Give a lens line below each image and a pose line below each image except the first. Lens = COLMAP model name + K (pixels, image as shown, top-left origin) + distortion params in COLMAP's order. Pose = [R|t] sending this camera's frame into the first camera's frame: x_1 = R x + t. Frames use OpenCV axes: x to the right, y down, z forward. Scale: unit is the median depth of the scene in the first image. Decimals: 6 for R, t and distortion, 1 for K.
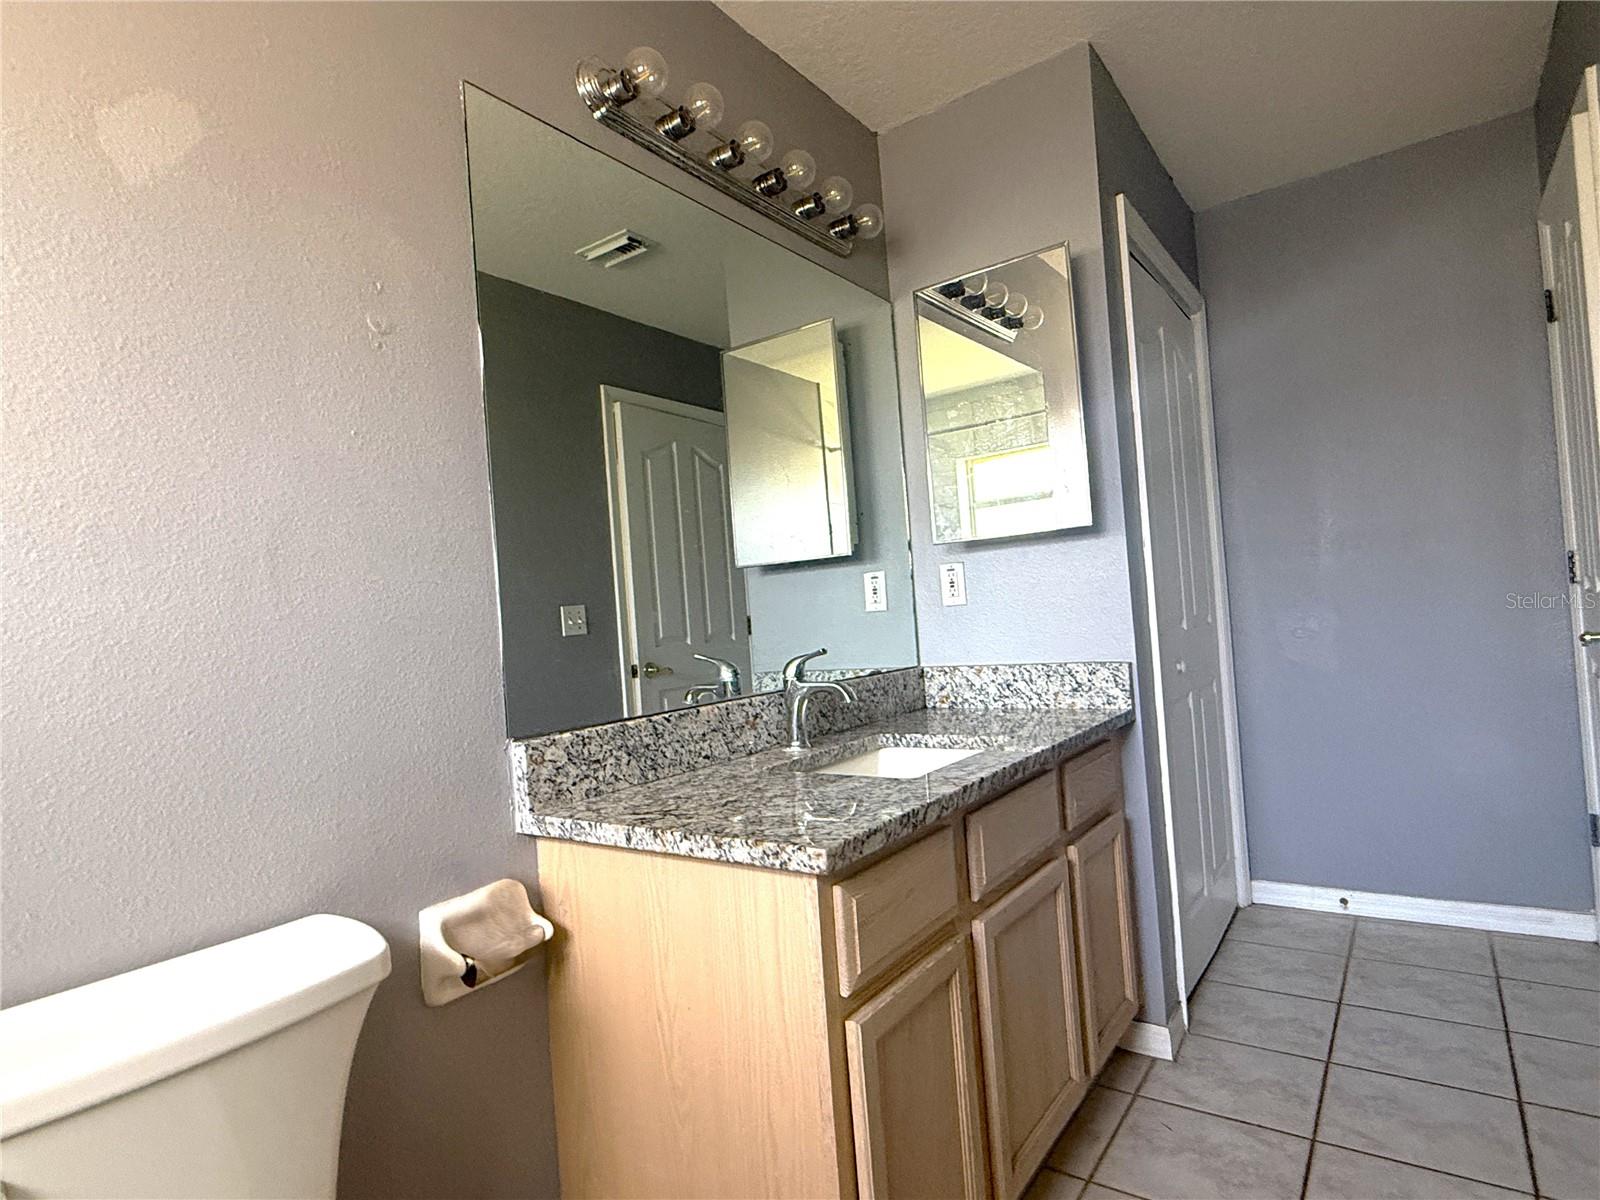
lens RADIAL K [[866.2, 0, 800.5], [0, 866.2, 602.9], [0, 0, 1]] dist [0.000221, 0.000257]
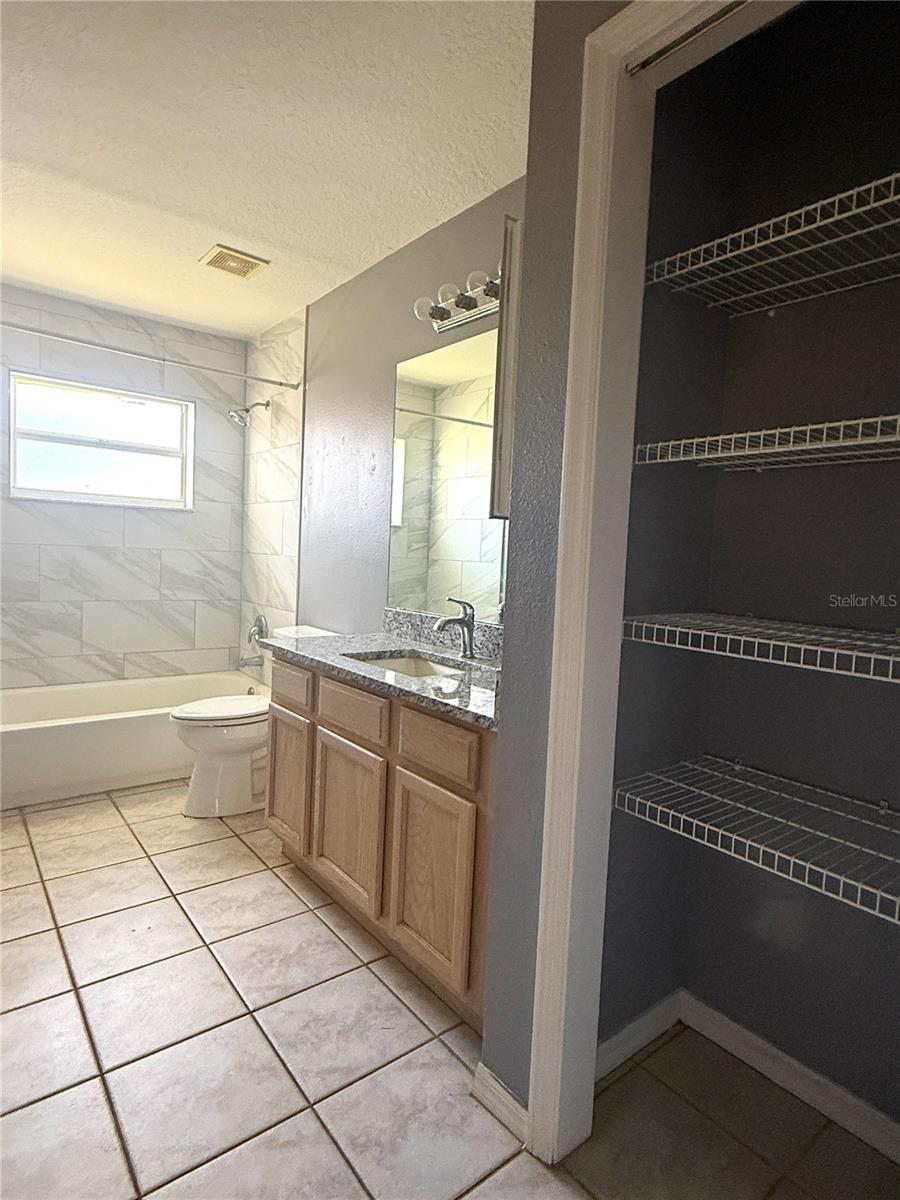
lens RADIAL K [[649.6, 0, 450.8], [0, 649.6, 598.7], [0, 0, 1]] dist [0.000221, 0.000257]
pose [[-0.284788, 0.121569, -0.950851, 1.379666], [-0.009490, 0.991519, 0.129611, -0.122161], [0.958544, 0.045936, -0.281219, 1.529197]]
